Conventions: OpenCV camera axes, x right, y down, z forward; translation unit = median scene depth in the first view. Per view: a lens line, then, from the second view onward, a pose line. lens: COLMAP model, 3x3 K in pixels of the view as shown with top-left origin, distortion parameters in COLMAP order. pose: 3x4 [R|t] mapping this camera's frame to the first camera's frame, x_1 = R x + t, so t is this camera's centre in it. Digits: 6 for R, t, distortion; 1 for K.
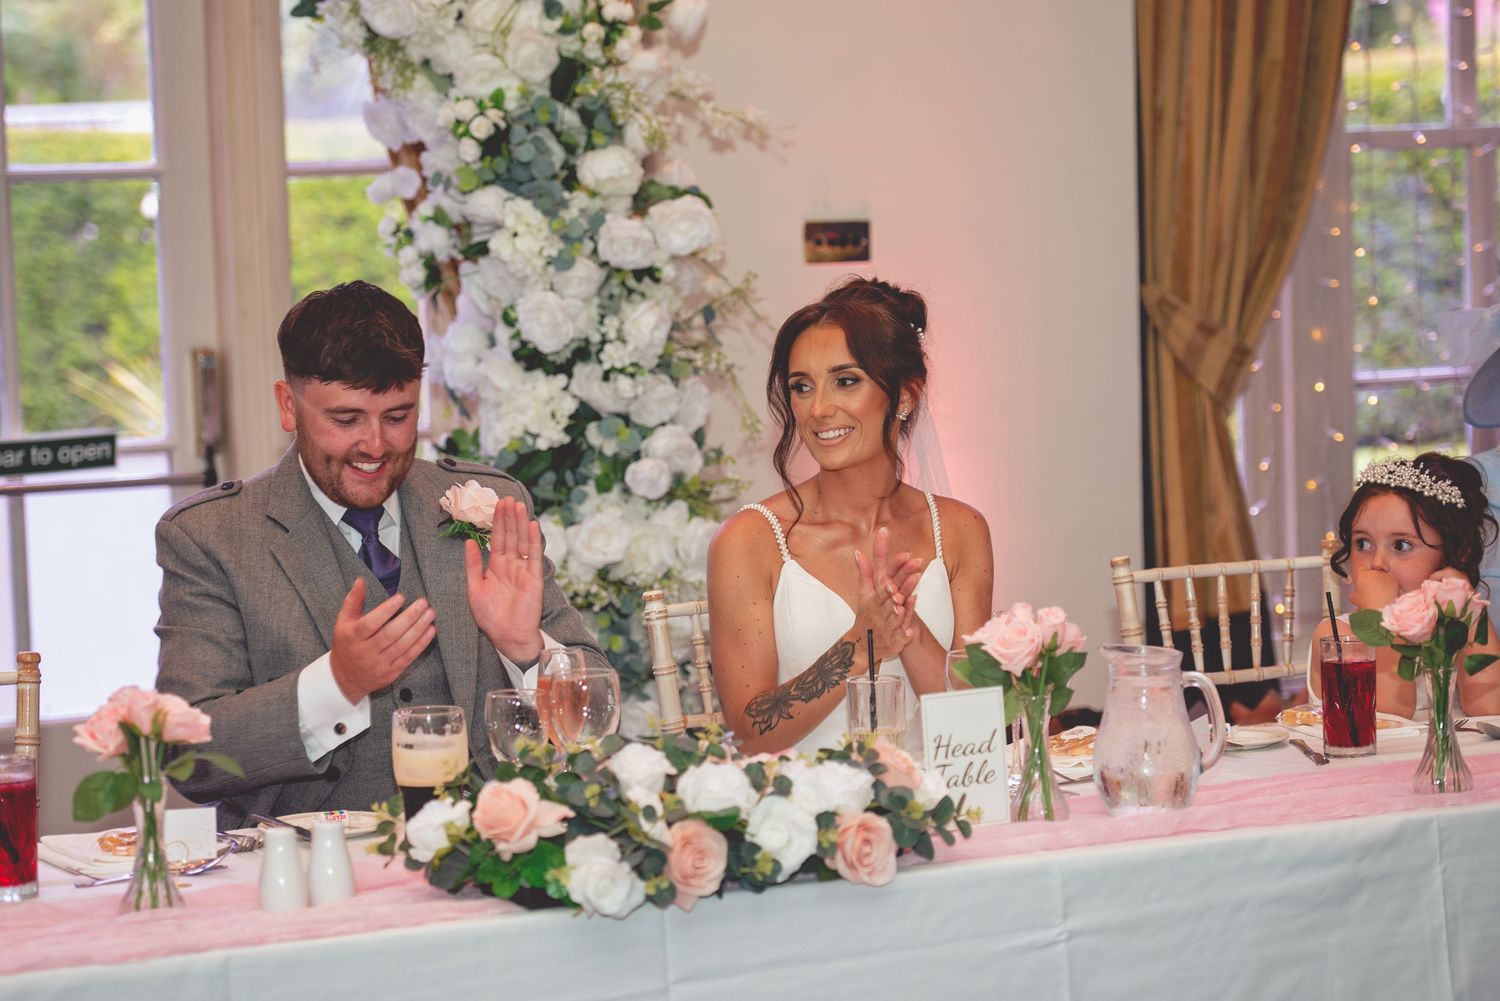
lens RADIAL K [[4059.6, 0, 750.6], [0, 4059.6, 501.4], [0, 0, 1]] dist [0.029692, 0.000000]
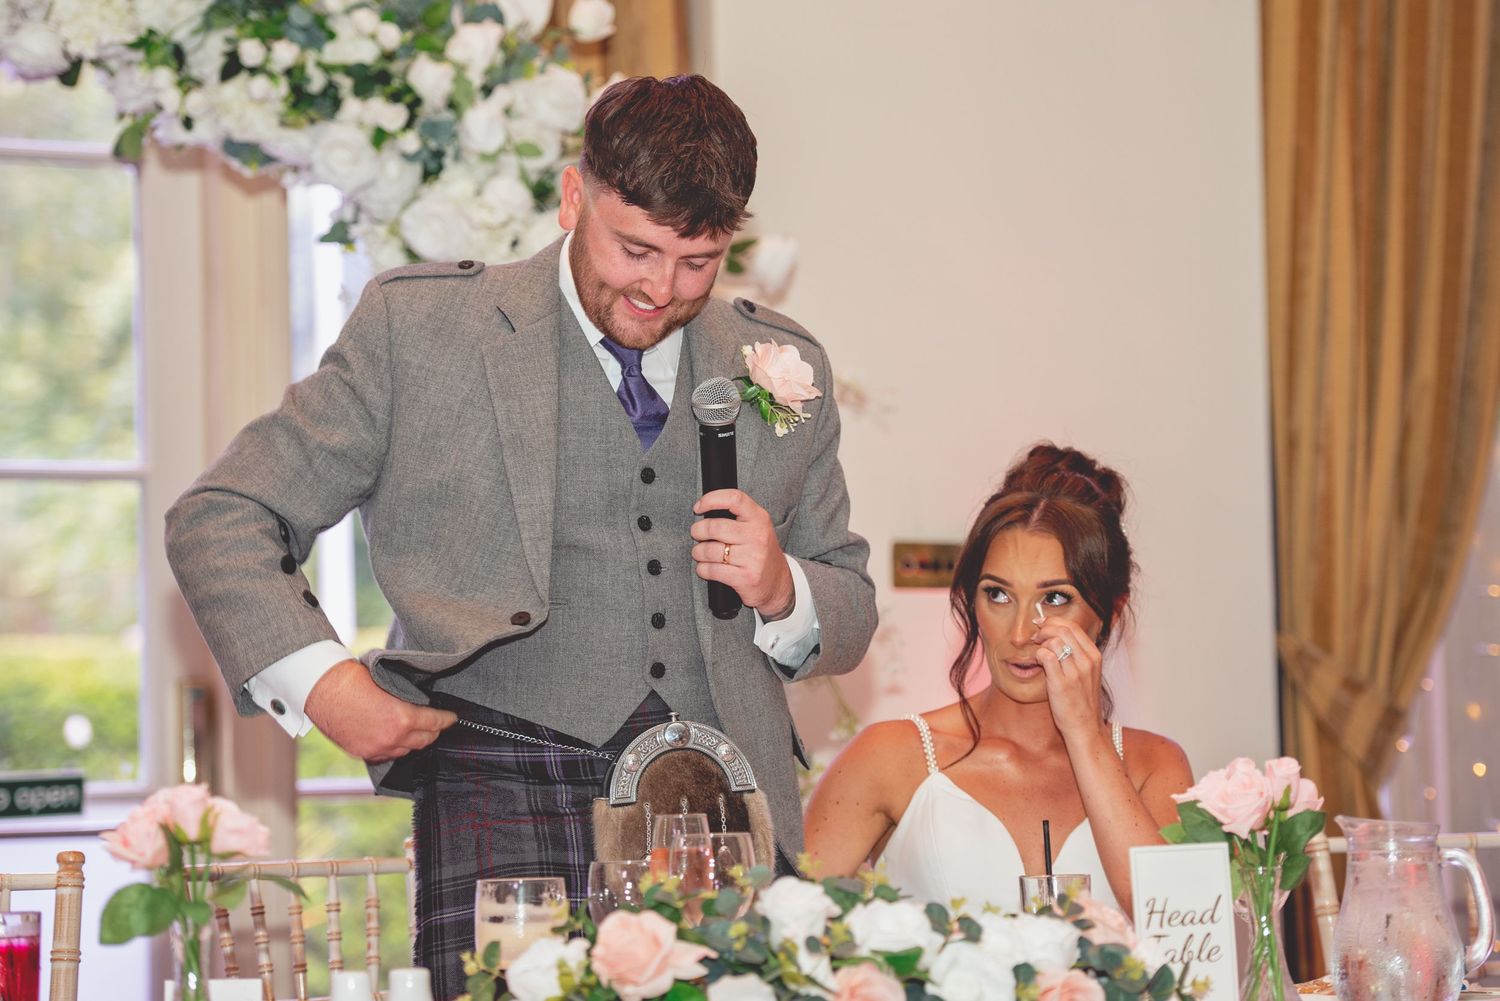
lens RADIAL K [[4454.6, 0, 749.1], [0, 4454.6, 499.8], [0, 0, 1]] dist [0.187820, 0.000000]
pose [[0.999895, 0.009598, 0.010850, -0.044257], [-0.007726, 0.986928, -0.160977, 0.121593], [-0.012253, 0.160877, 0.986898, 0.100912]]
